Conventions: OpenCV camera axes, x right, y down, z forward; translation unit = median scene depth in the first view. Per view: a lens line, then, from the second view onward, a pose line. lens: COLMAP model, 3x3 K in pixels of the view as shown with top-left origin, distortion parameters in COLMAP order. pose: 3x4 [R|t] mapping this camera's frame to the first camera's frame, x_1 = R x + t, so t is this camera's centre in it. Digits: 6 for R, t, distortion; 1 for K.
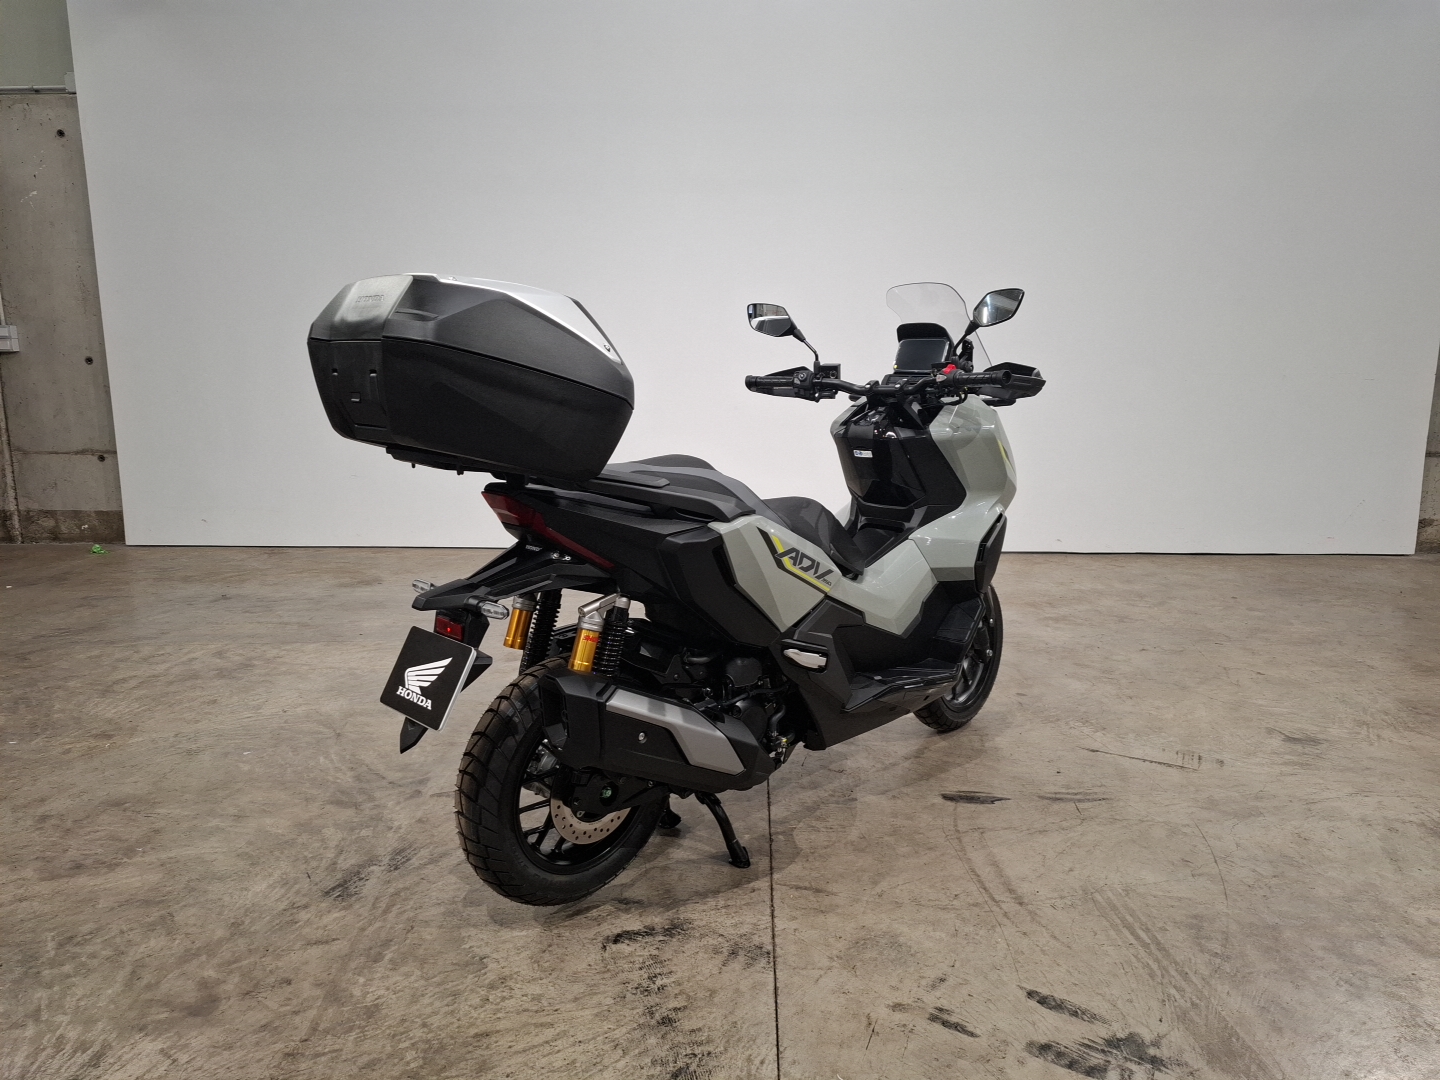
lens RADIAL K [[949.1, 0, 684.0], [0, 949.1, 548.9], [0, 0, 1]] dist [0.073462, -0.001578]
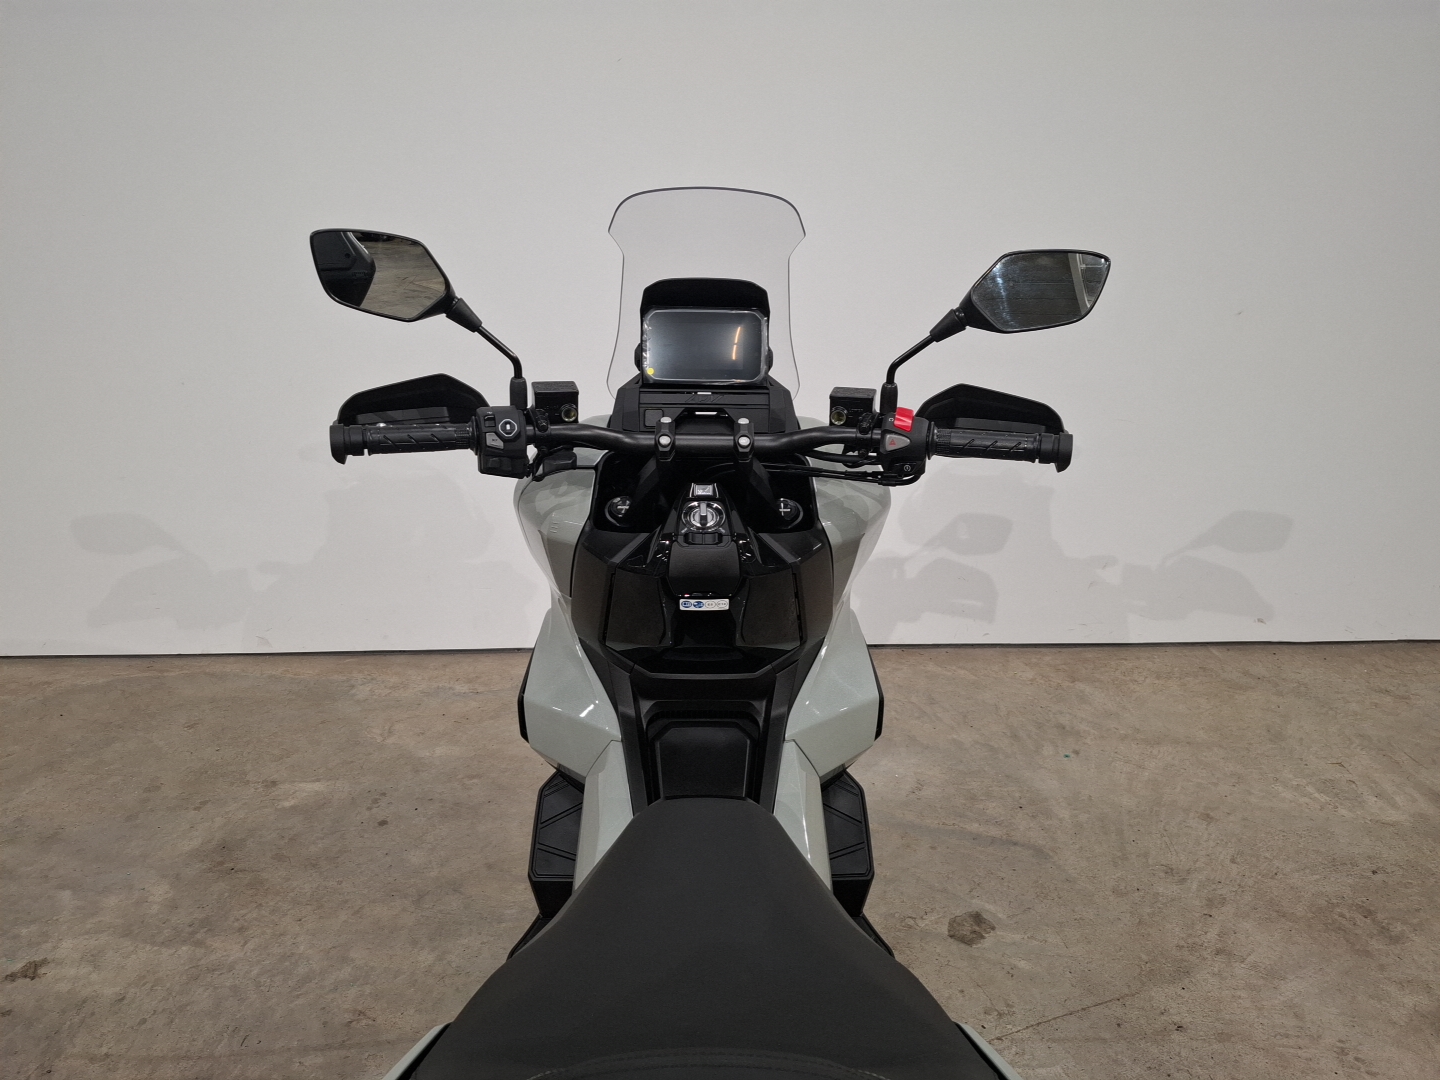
lens RADIAL K [[996.2, 0, 716.0], [0, 996.2, 538.2], [0, 0, 1]] dist [0.041264, -0.037480]
pose [[0.667491, -0.252205, 0.700606, -0.154712], [0.118742, 0.964905, 0.234219, -0.301314], [-0.735089, -0.073148, 0.674013, 0.883277]]
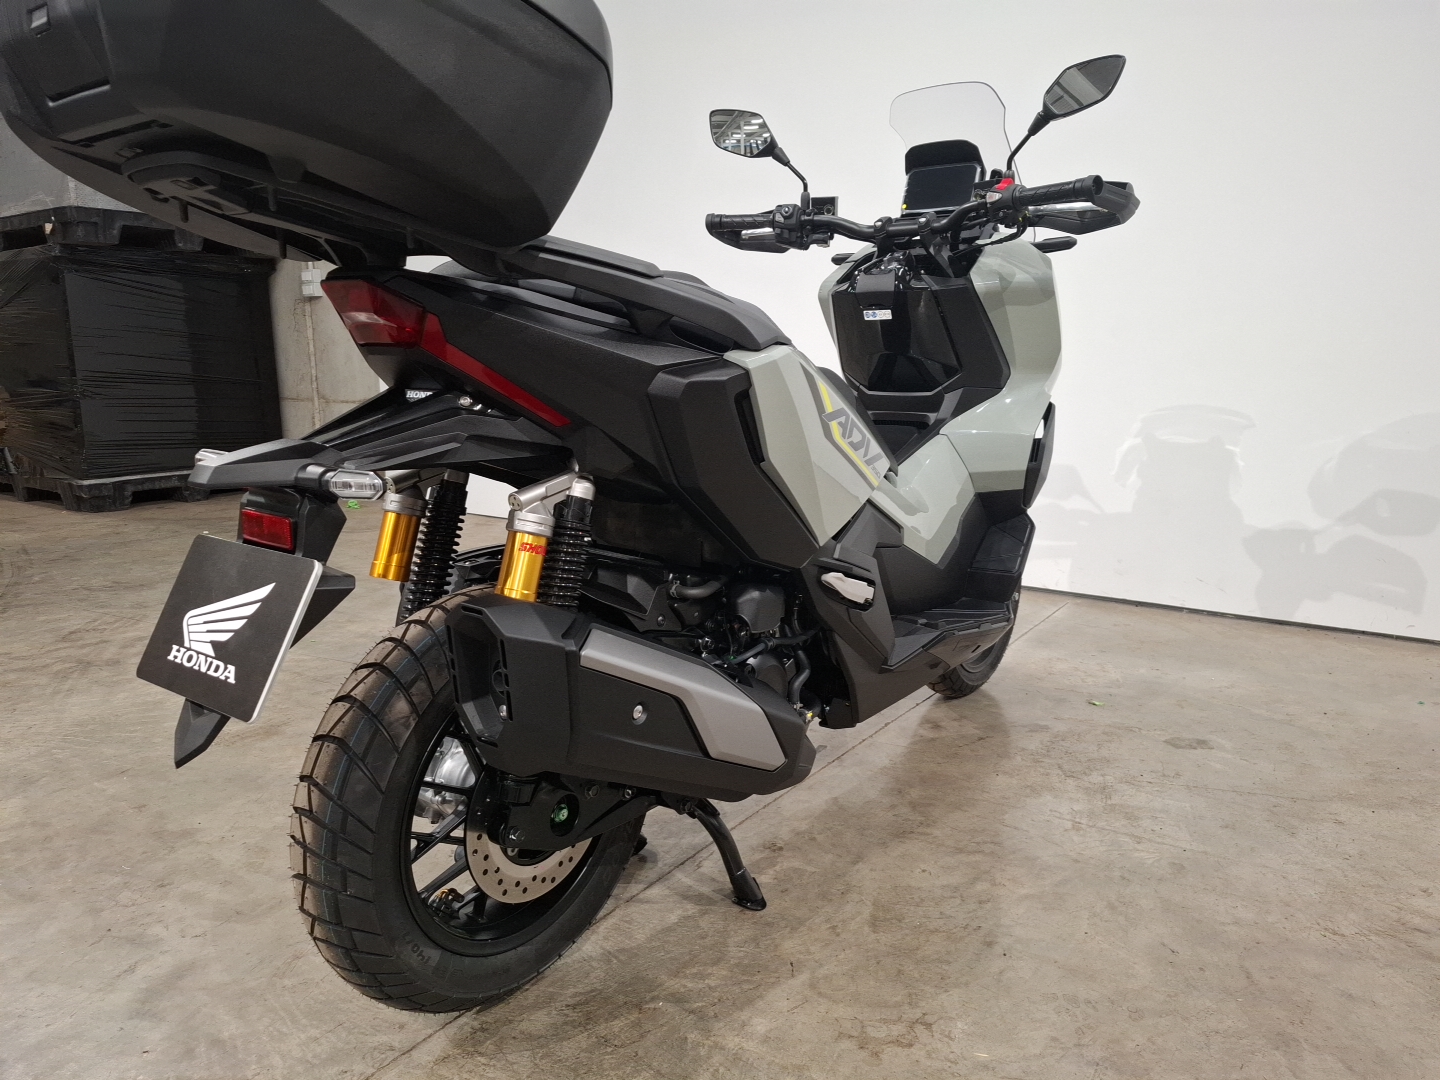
lens RADIAL K [[996.2, 0, 715.1], [0, 996.2, 548.8], [0, 0, 1]] dist [0.041264, -0.037480]
pose [[0.984852, -0.024348, 0.171678, -0.084390], [0.022219, 0.999651, 0.014312, 0.080262], [-0.171966, -0.010281, 0.985049, 0.356210]]
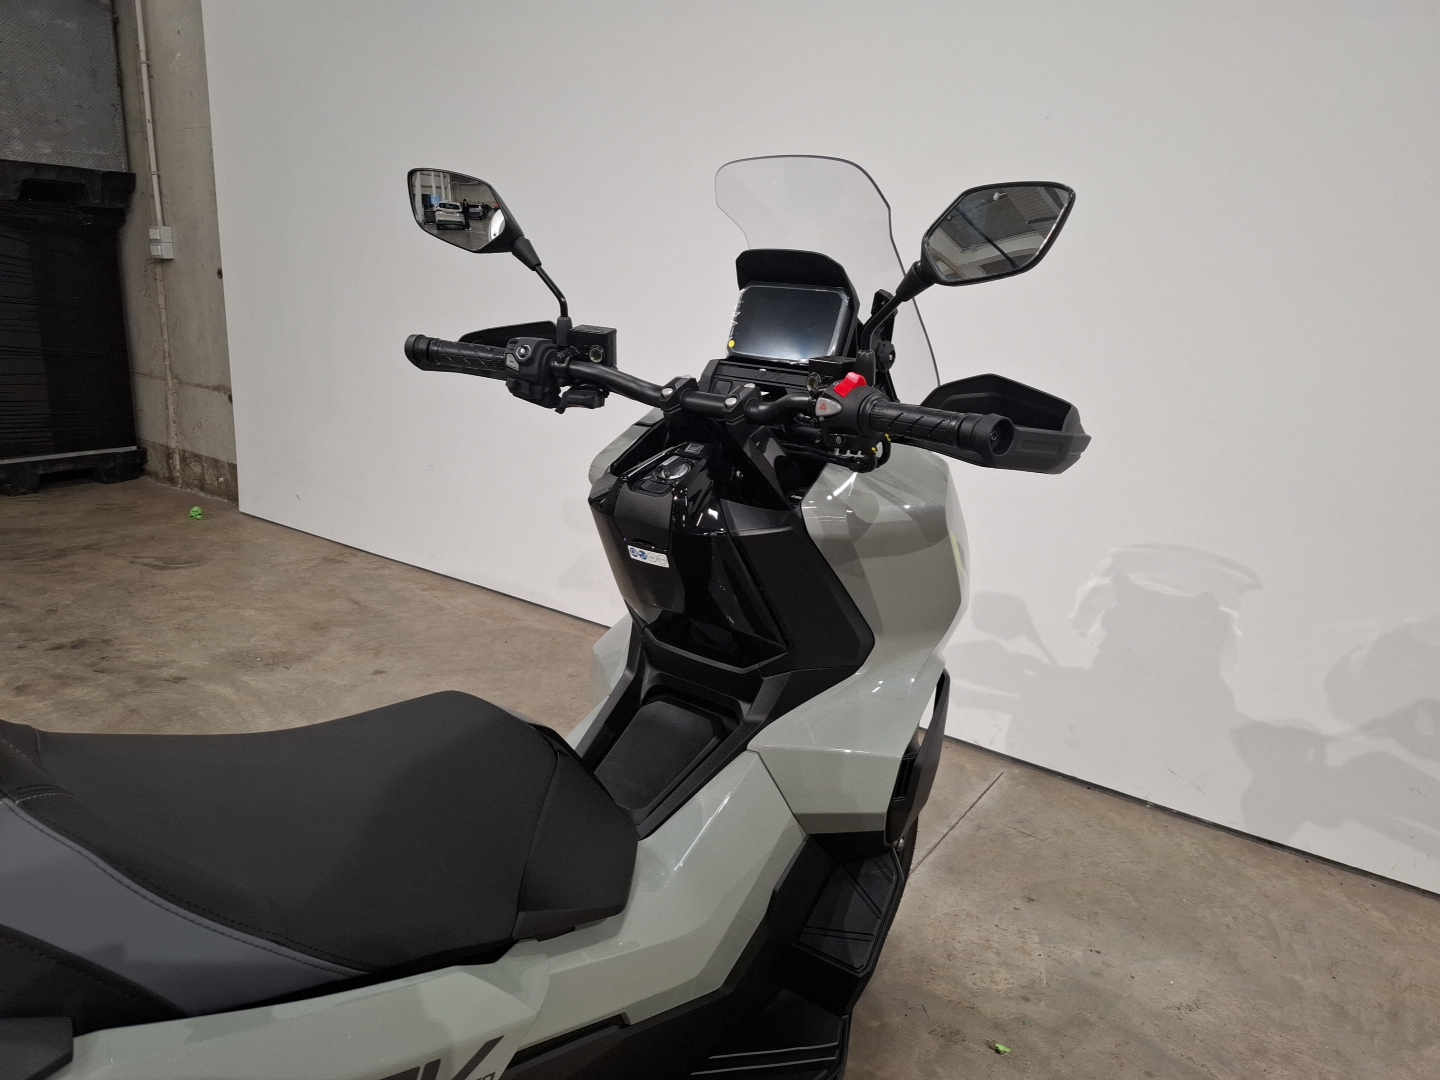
lens RADIAL K [[996.2, 0, 716.7], [0, 996.2, 547.2], [0, 0, 1]] dist [0.041264, -0.037480]
pose [[0.983668, 0.014958, 0.179369, 0.177034], [-0.030972, 0.995743, 0.086814, -0.183427], [-0.177307, -0.090952, 0.979944, 0.717141]]
